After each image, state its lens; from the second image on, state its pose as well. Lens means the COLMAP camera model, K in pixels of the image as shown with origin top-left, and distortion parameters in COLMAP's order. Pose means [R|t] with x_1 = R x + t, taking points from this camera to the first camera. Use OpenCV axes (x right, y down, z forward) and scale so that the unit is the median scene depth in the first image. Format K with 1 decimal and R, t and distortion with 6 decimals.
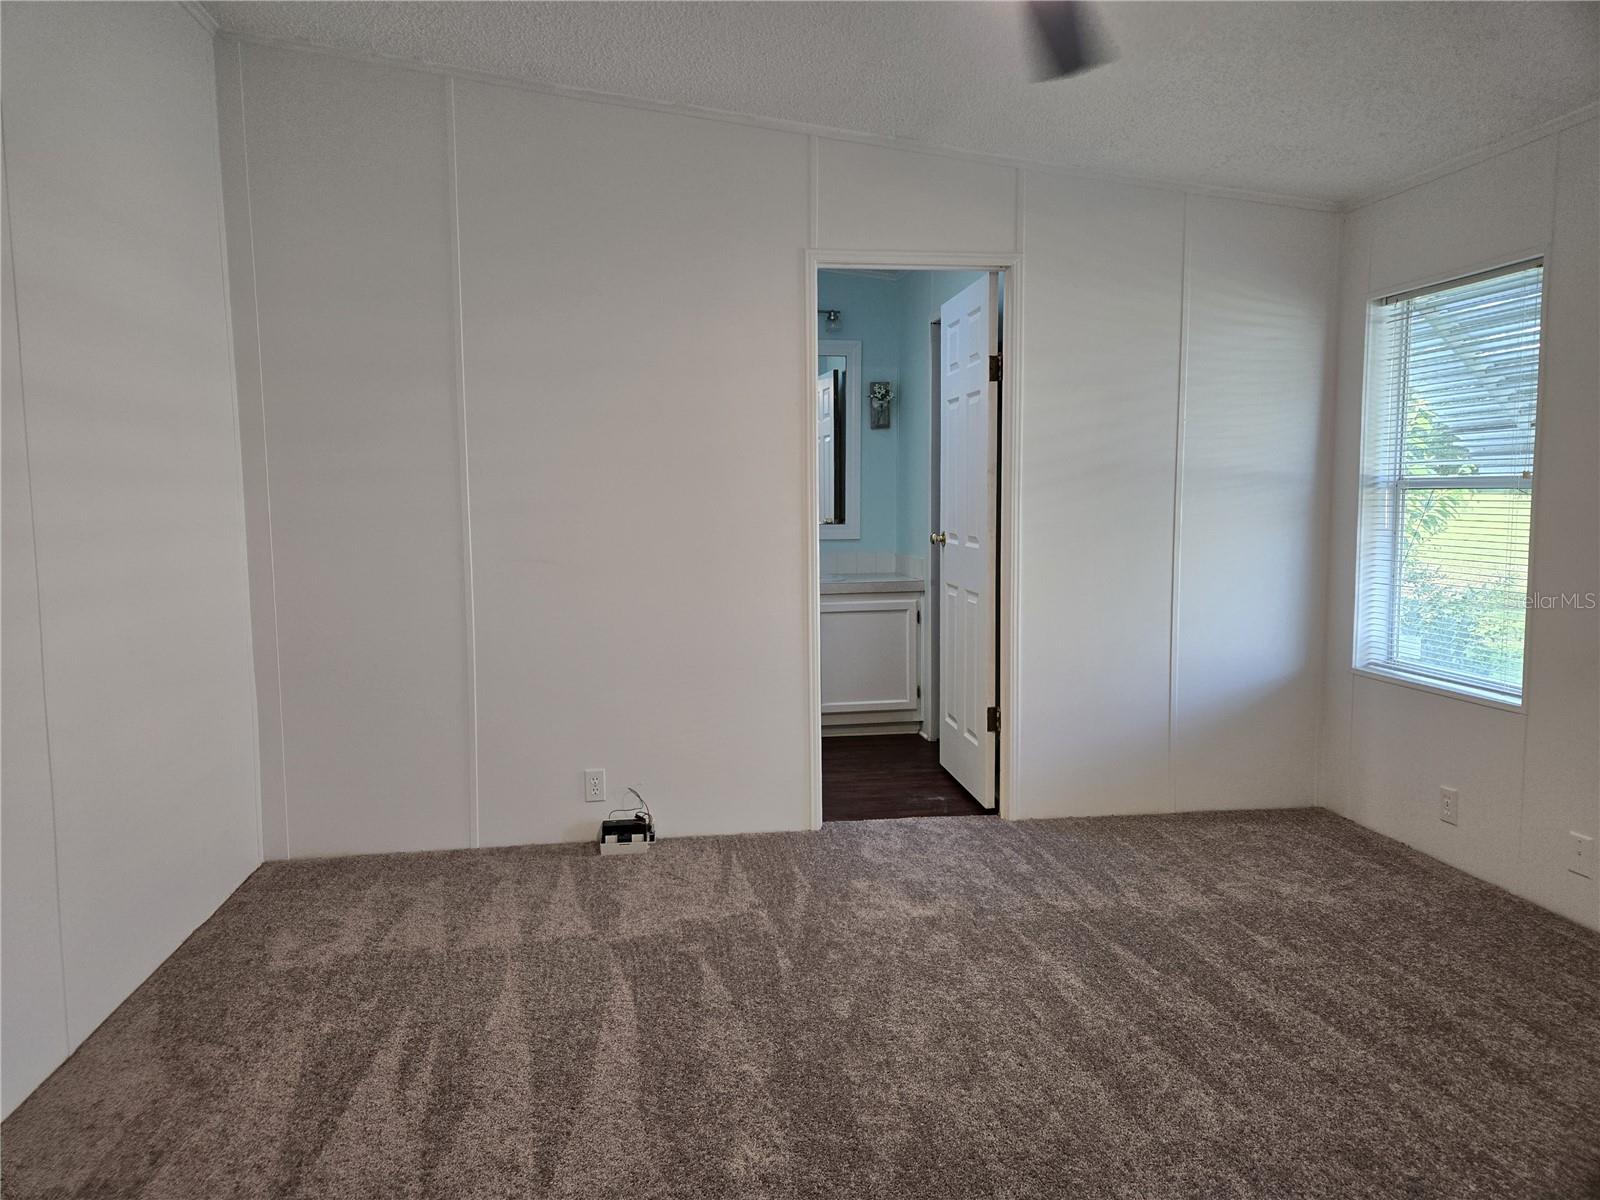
lens RADIAL K [[1079.9, 0, 796.4], [0, 1079.9, 597.1], [0, 0, 1]] dist [0.002128, 0.000457]
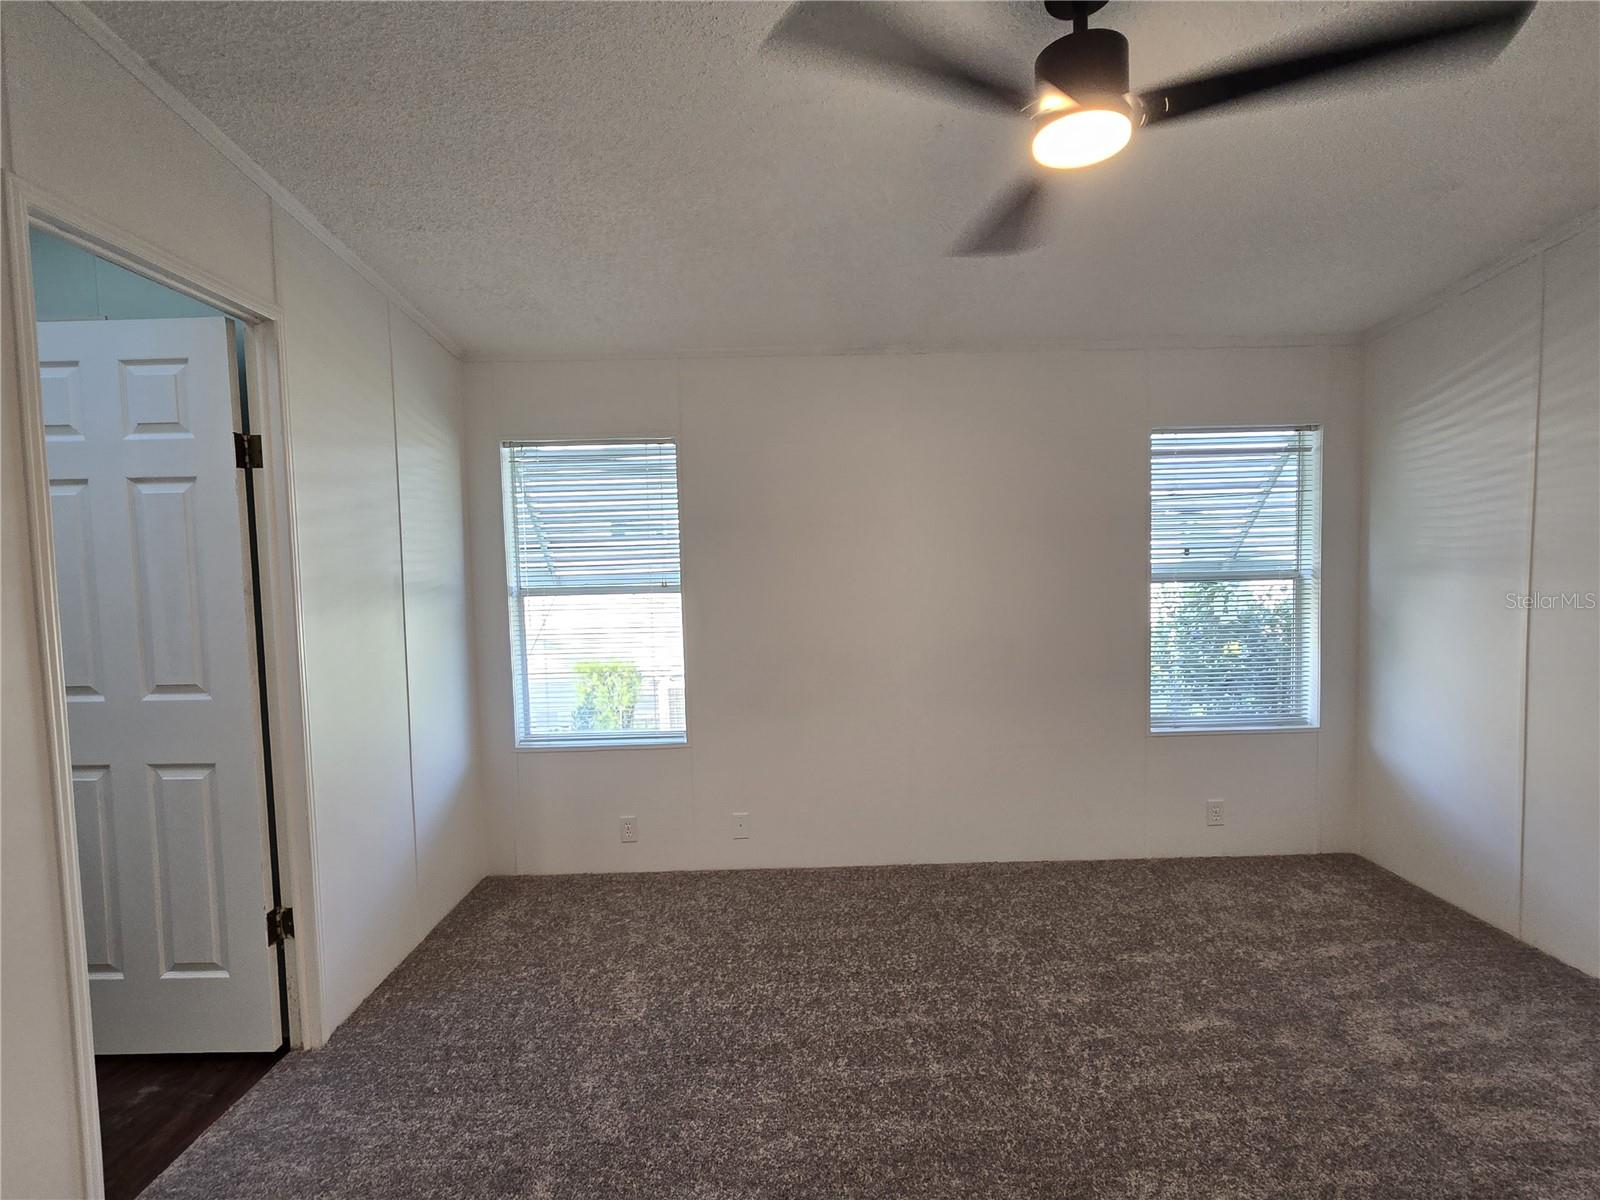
lens RADIAL K [[805.2, 0, 798.0], [0, 805.2, 610.7], [0, 0, 1]] dist [-0.003676, 0.001578]
pose [[0.112208, -0.052269, 0.992309, -0.318397], [0.110007, 0.993131, 0.039873, -0.085281], [-0.987577, 0.104687, 0.117187, 0.579151]]
